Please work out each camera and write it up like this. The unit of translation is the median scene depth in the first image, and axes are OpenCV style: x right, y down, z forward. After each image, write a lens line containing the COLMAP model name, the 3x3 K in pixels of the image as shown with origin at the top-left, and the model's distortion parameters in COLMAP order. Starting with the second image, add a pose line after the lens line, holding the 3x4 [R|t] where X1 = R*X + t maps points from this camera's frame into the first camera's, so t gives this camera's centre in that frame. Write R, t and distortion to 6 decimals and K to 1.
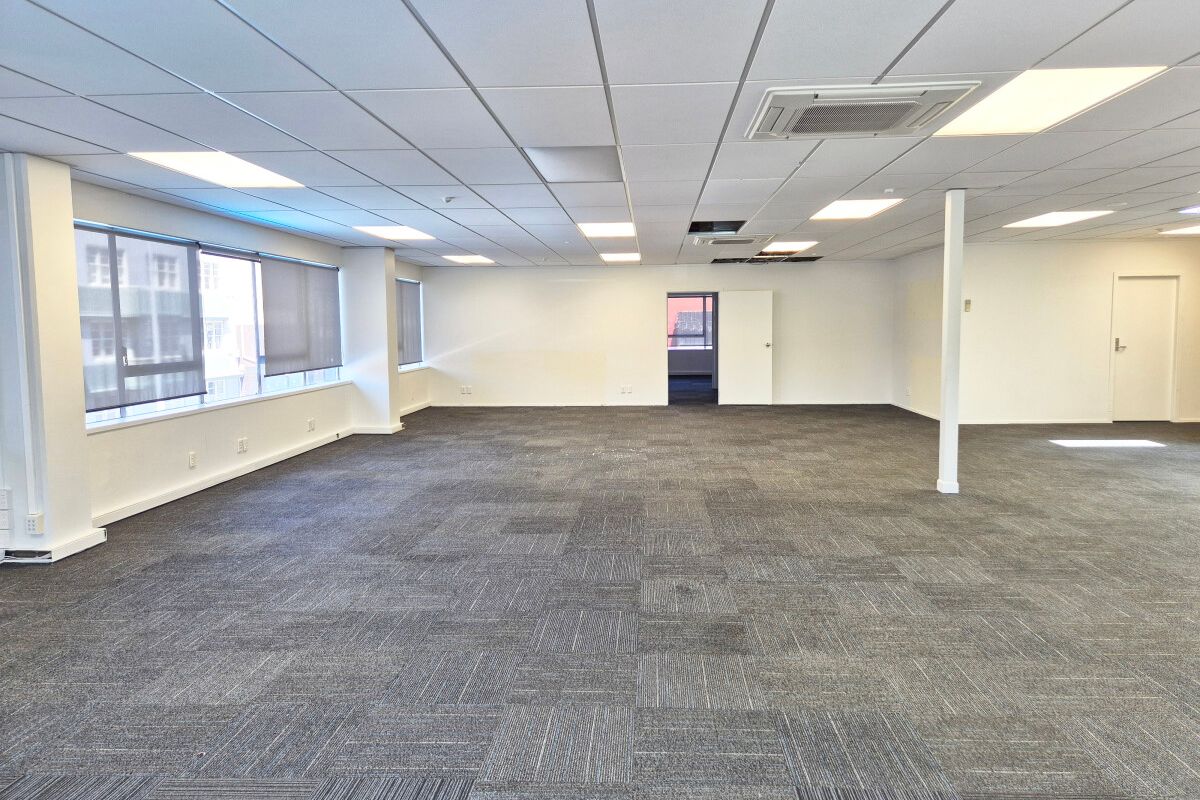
lens RADIAL K [[809.1, 0, 597.6], [0, 809.1, 392.6], [0, 0, 1]] dist [0.062358, -0.044217]
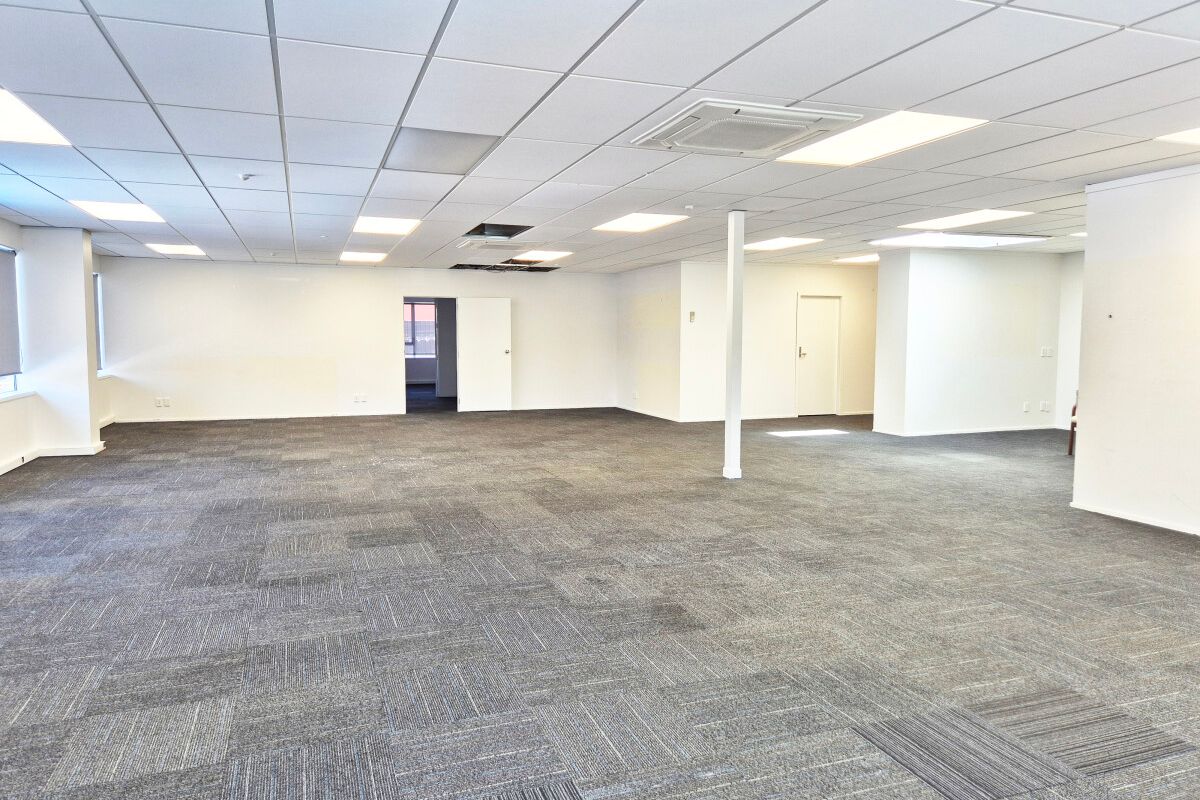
lens RADIAL K [[809.1, 0, 608.7], [0, 809.1, 399.3], [0, 0, 1]] dist [0.062358, -0.044217]
pose [[0.919535, -0.019239, 0.392536, -0.177276], [0.021115, 0.999777, -0.000462, 0.010567], [-0.392440, 0.008713, 0.919736, 0.037088]]
